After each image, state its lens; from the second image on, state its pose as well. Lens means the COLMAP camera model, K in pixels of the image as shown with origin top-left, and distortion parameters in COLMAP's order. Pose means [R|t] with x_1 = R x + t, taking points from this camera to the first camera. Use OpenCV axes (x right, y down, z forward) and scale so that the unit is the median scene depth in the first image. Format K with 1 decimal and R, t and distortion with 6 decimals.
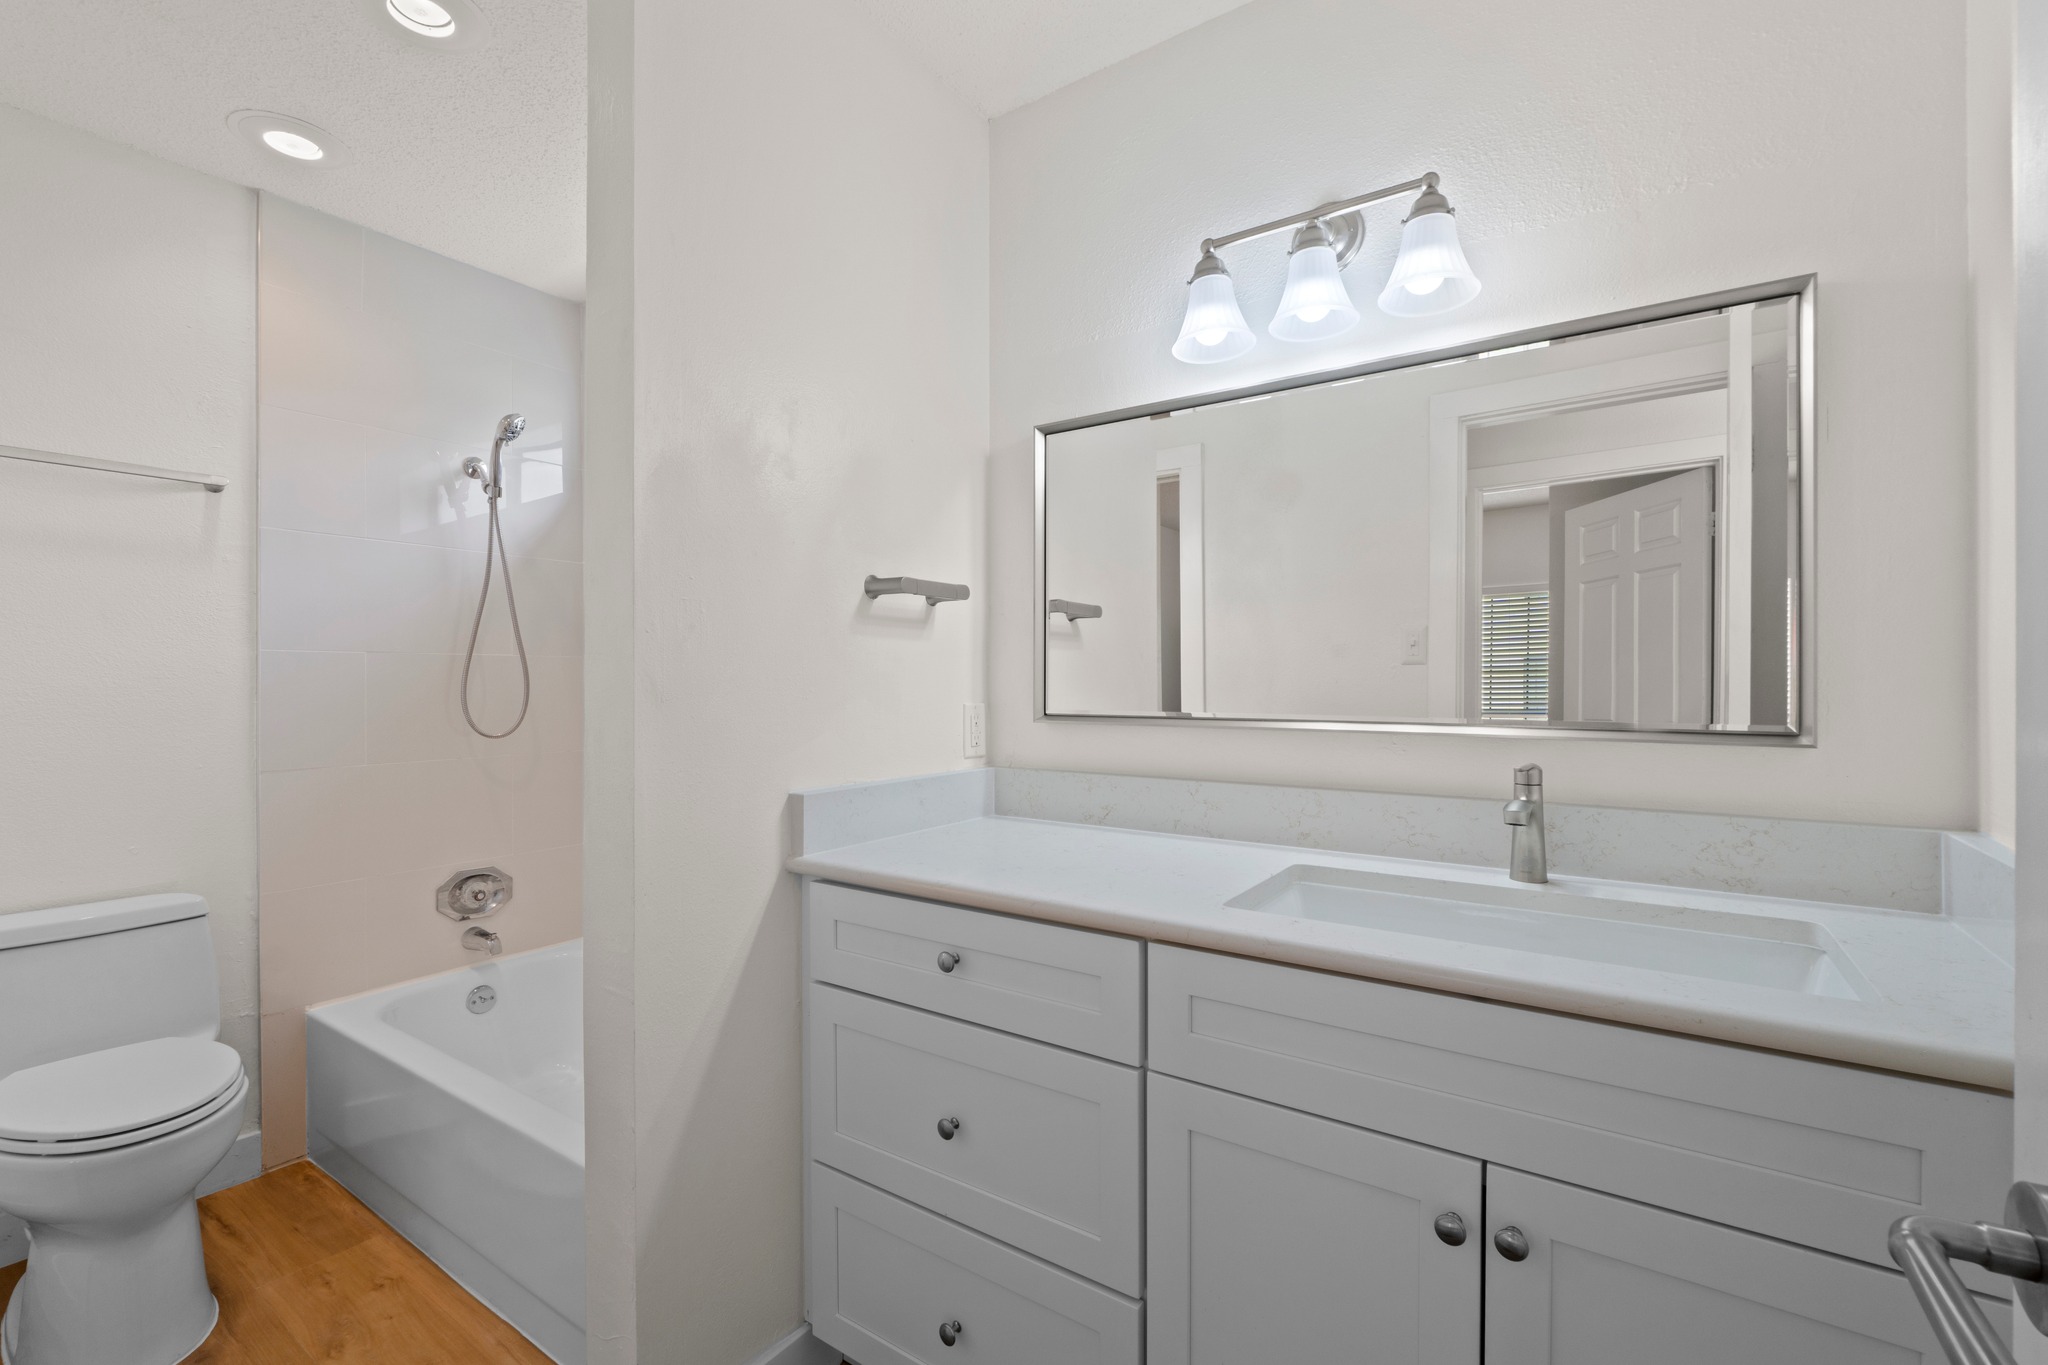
lens RADIAL K [[876.3, 0, 1013.0], [0, 876.3, 683.7], [0, 0, 1]] dist [-0.004237, -0.000436]
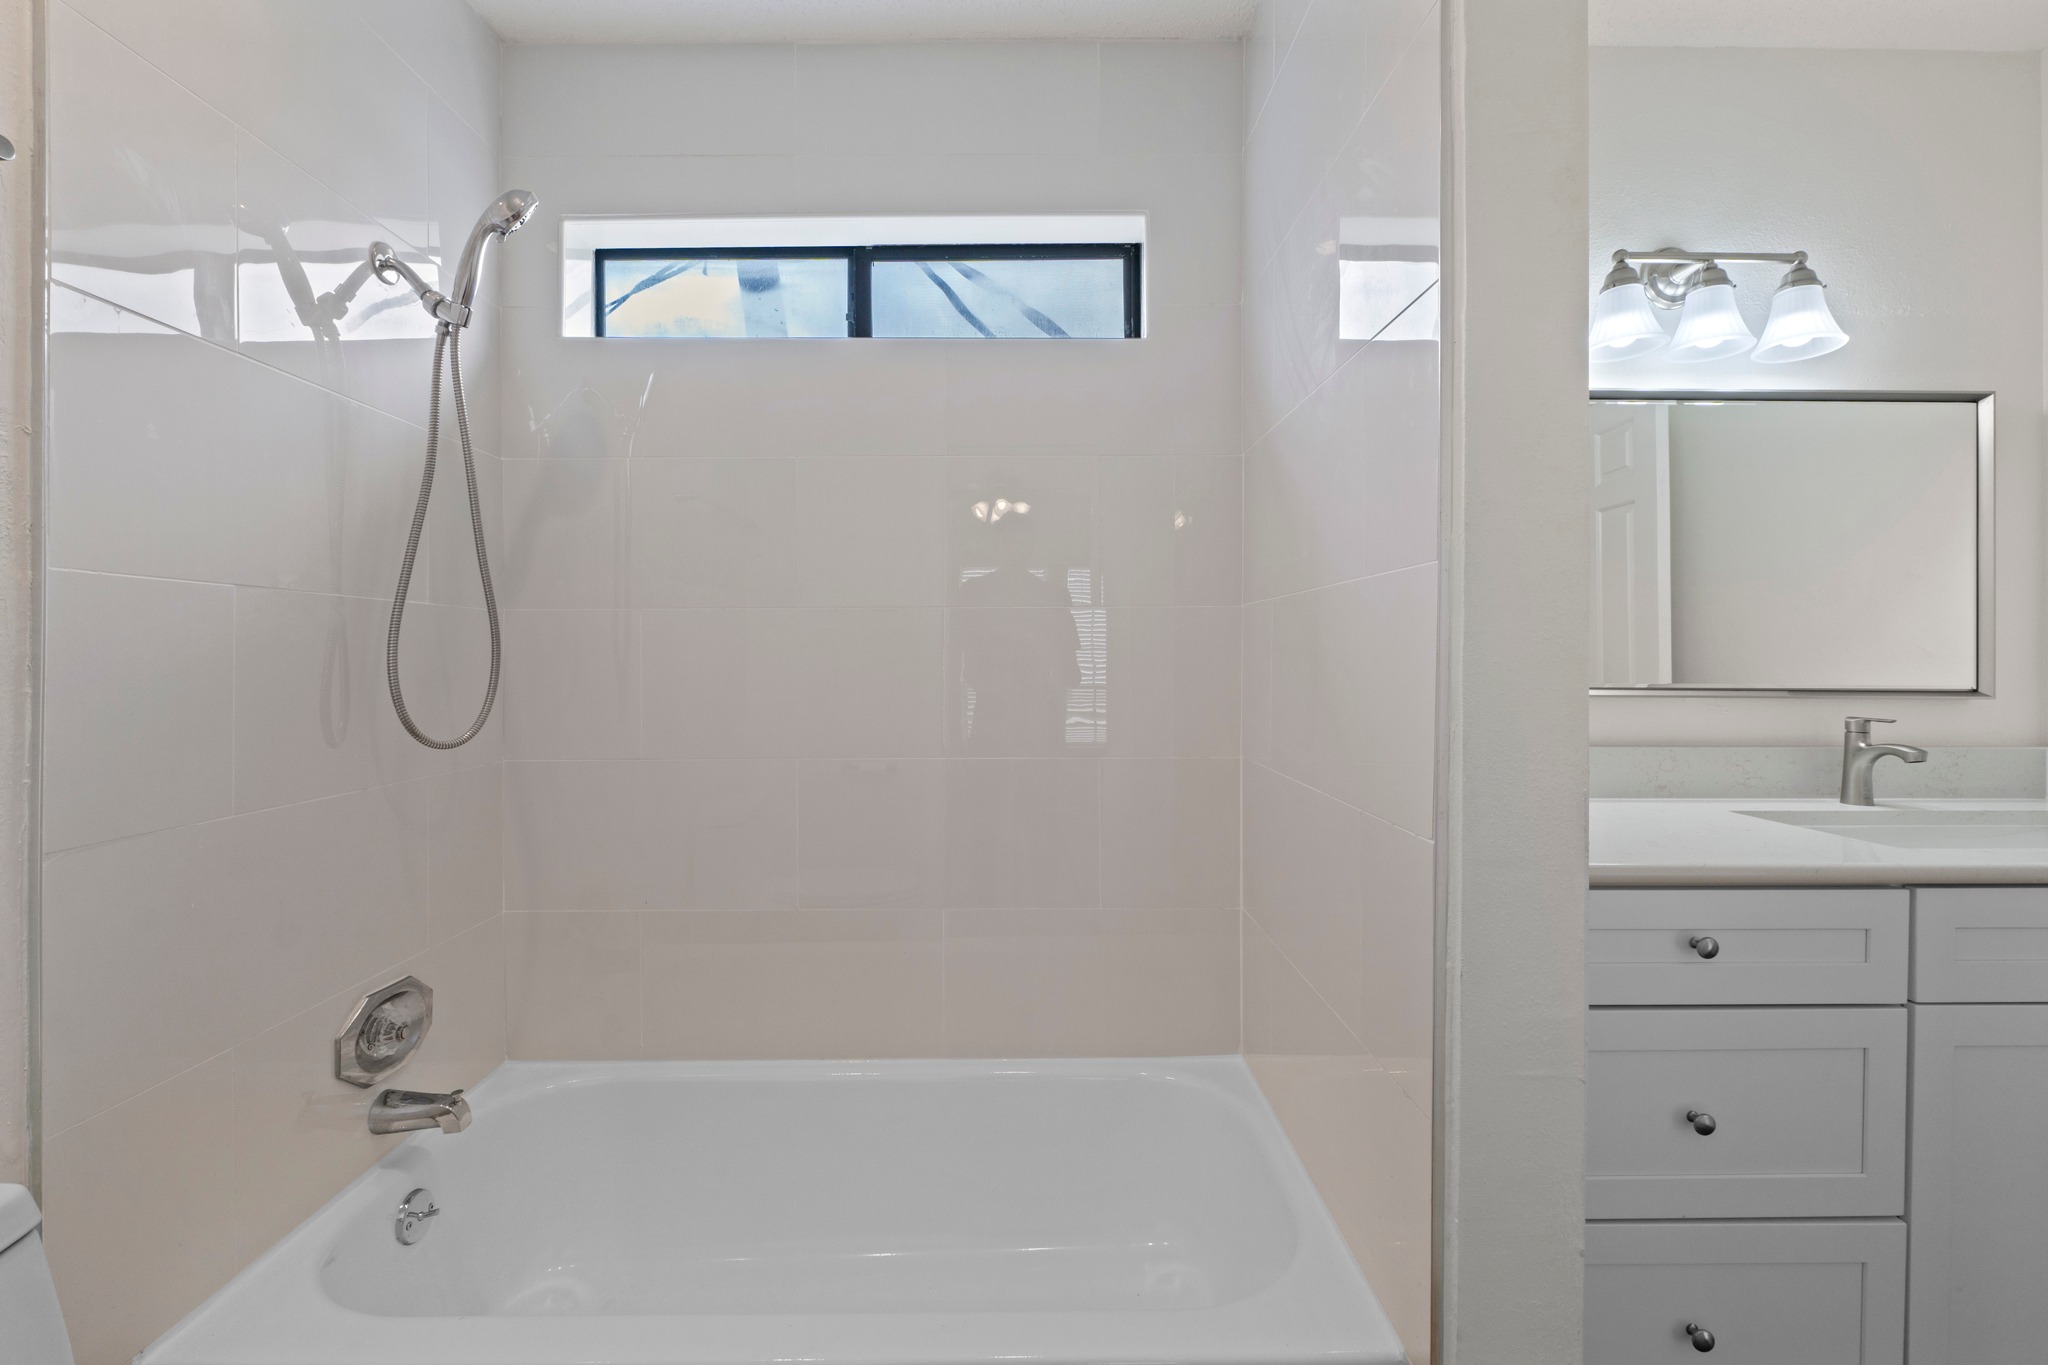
lens RADIAL K [[847.5, 0, 1020.1], [0, 847.5, 661.3], [0, 0, 1]] dist [-0.000300, 0.000014]
pose [[0.824227, 0.003086, 0.566251, -1.045164], [-0.000835, 0.999991, -0.004233, 0.012171], [-0.566258, 0.003016, 0.824222, 0.578743]]
